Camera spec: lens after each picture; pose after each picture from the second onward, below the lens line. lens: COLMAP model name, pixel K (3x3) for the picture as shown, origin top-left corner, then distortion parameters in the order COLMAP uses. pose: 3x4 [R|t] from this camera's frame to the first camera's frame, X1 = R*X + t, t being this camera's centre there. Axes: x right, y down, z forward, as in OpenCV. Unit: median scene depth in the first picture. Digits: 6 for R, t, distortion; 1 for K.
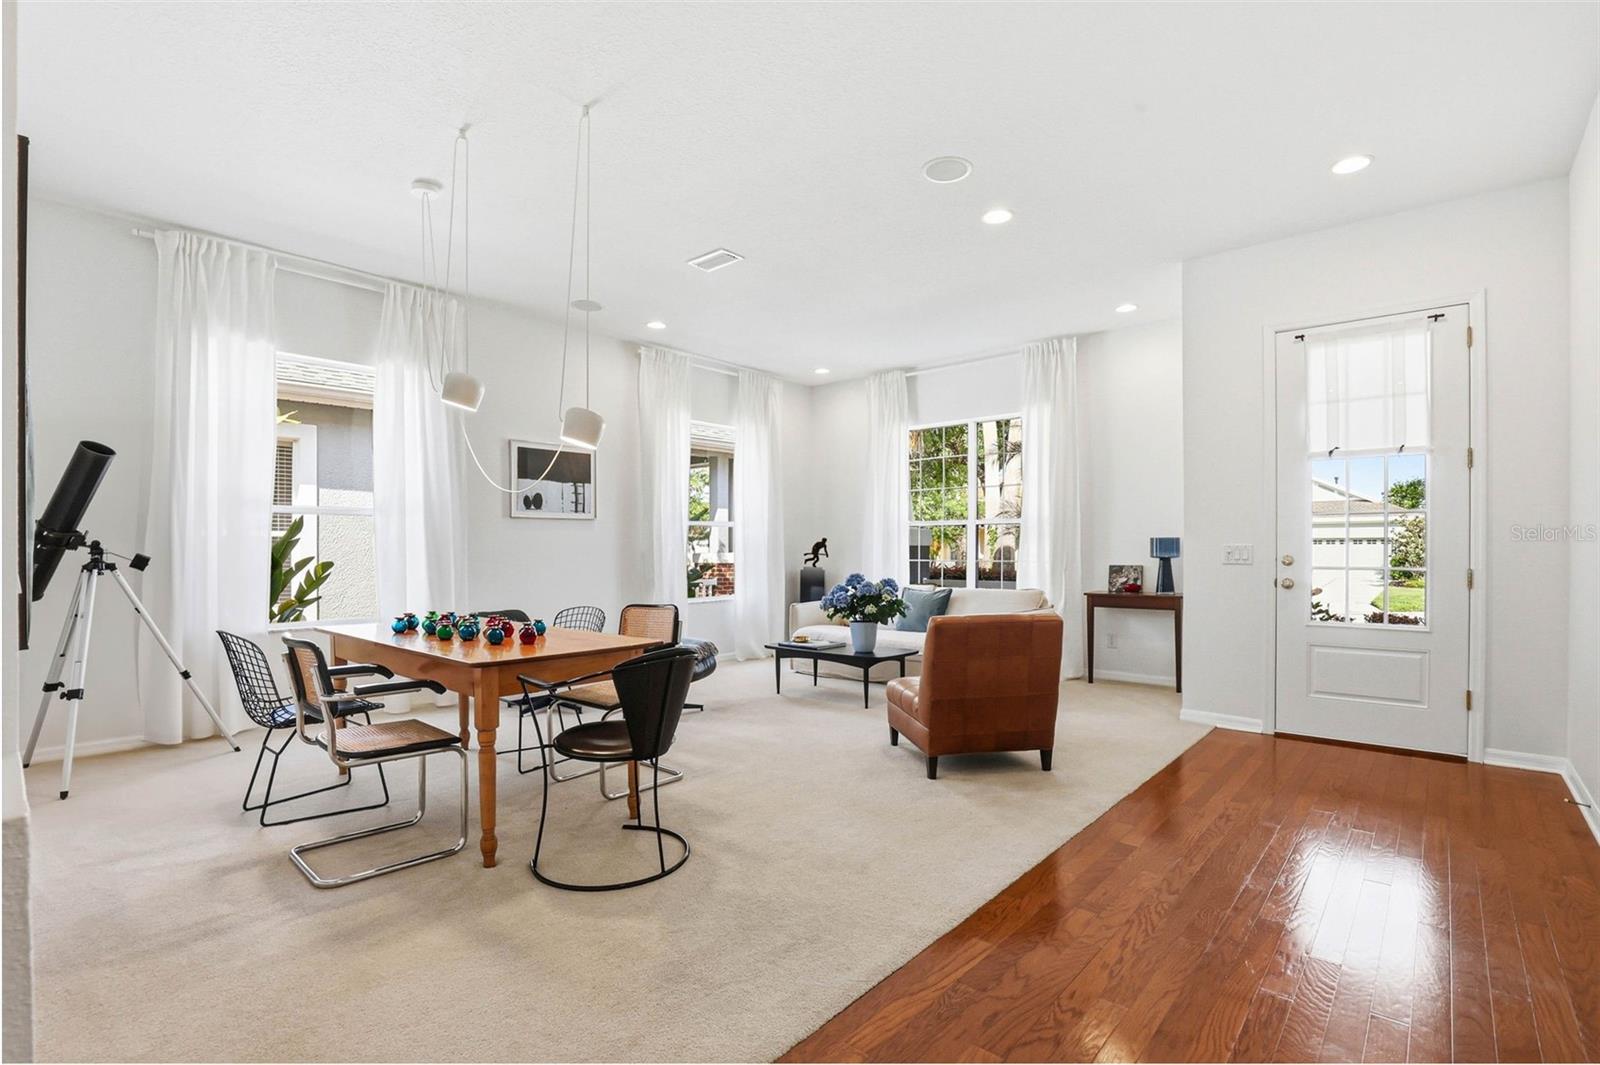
lens RADIAL K [[748.3, 0, 819.1], [0, 748.3, 546.9], [0, 0, 1]] dist [-0.031073, 0.000158]
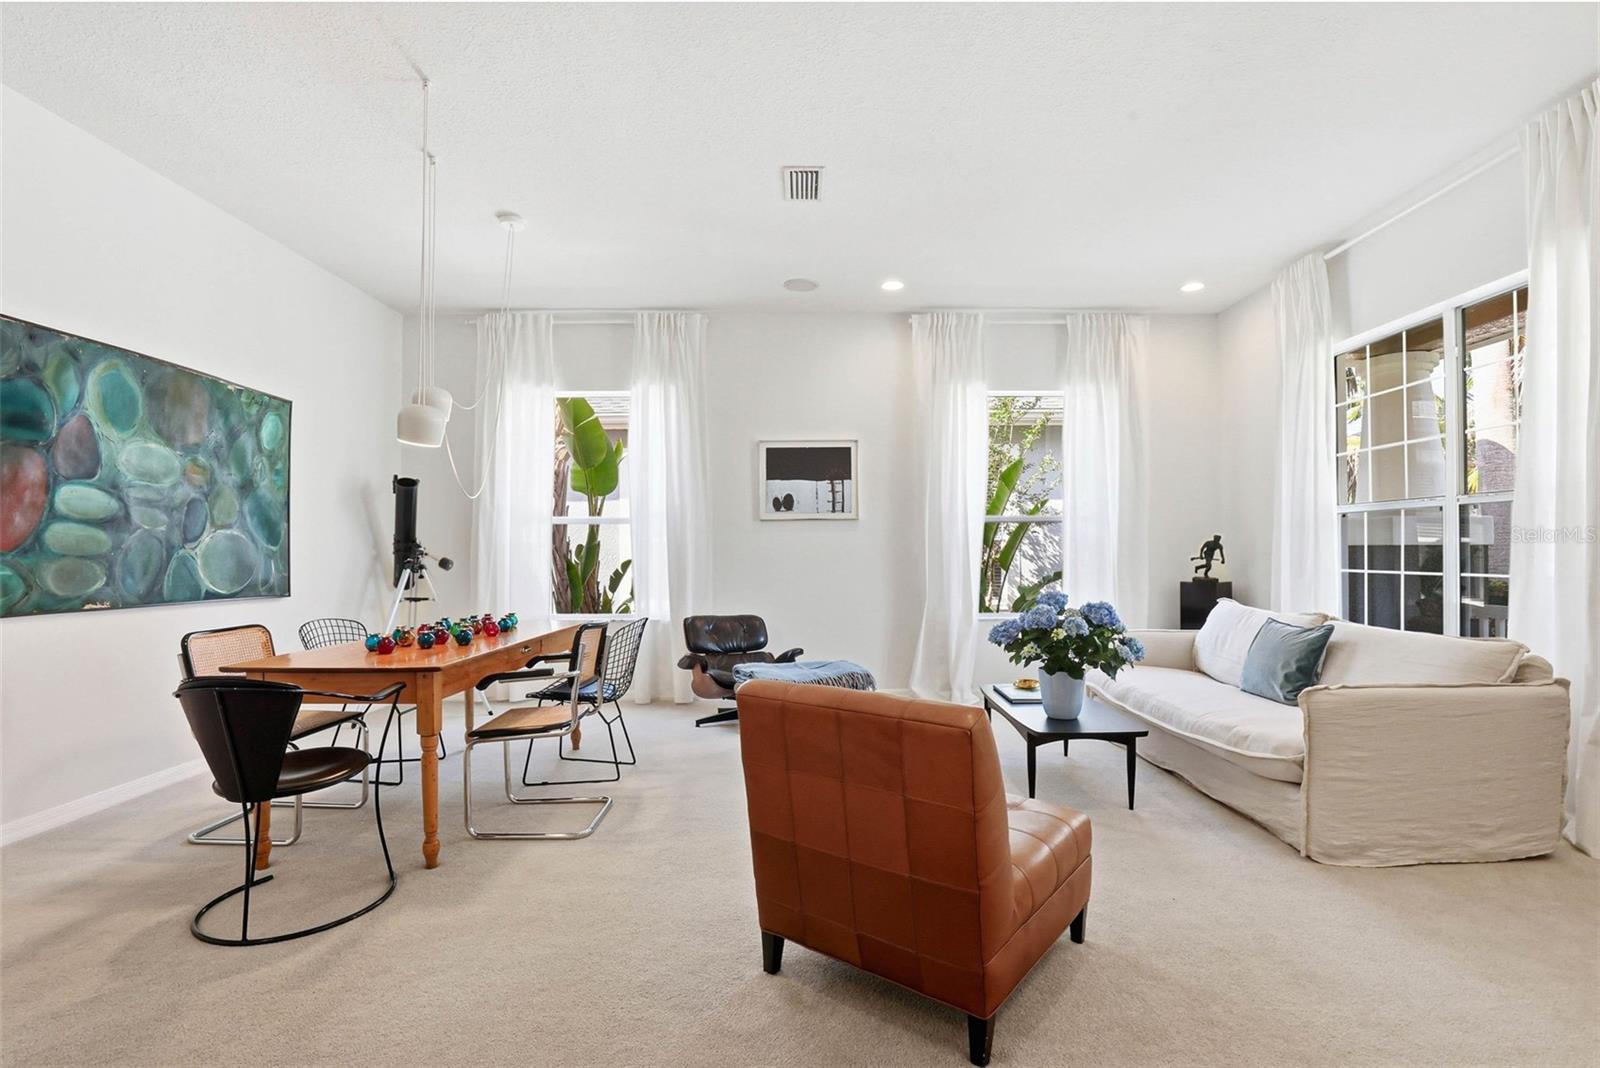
lens RADIAL K [[735.9, 0, 812.5], [0, 735.9, 544.9], [0, 0, 1]] dist [-0.036822, 0.009365]
pose [[0.654585, -0.006325, -0.755962, 0.359996], [0.005726, 0.999978, -0.003408, -0.003499], [0.755967, -0.002098, 0.654607, 0.410391]]
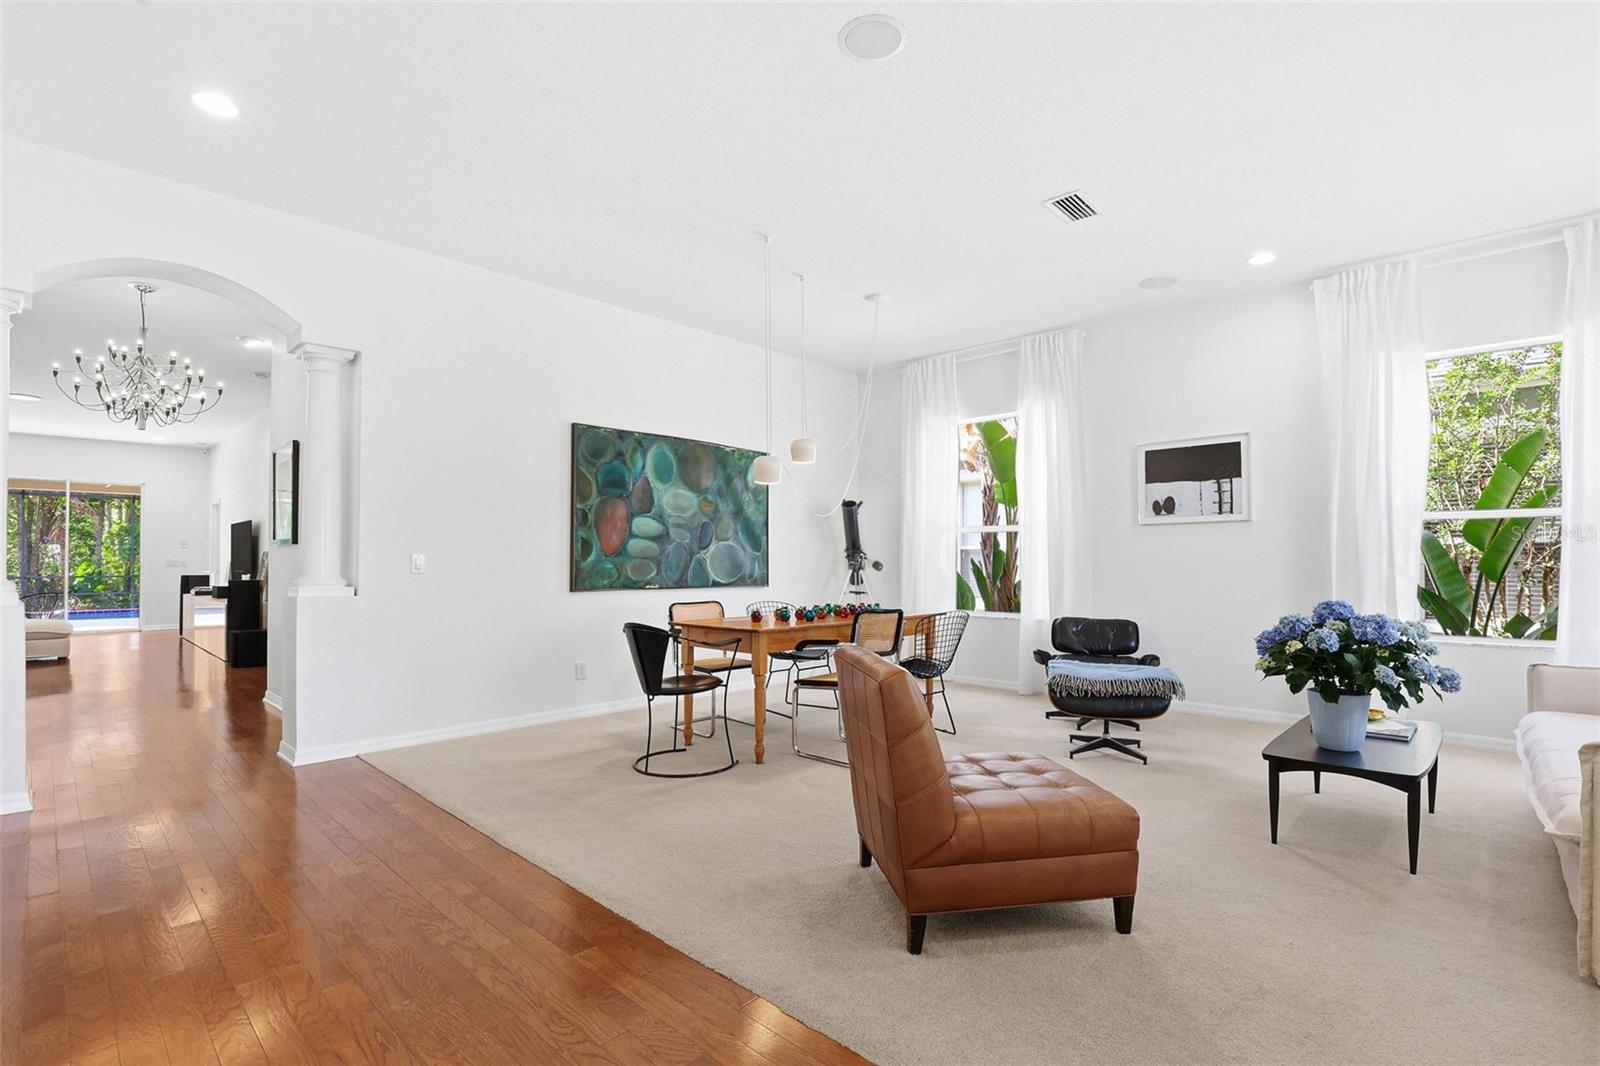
lens RADIAL K [[736.4, 0, 816.2], [0, 736.4, 549.2], [0, 0, 1]] dist [-0.037948, 0.007673]
pose [[-0.037148, -0.012919, -0.999226, 0.547815], [0.005104, 0.999901, -0.013117, 0.002567], [0.999297, -0.005588, -0.037078, 0.603639]]
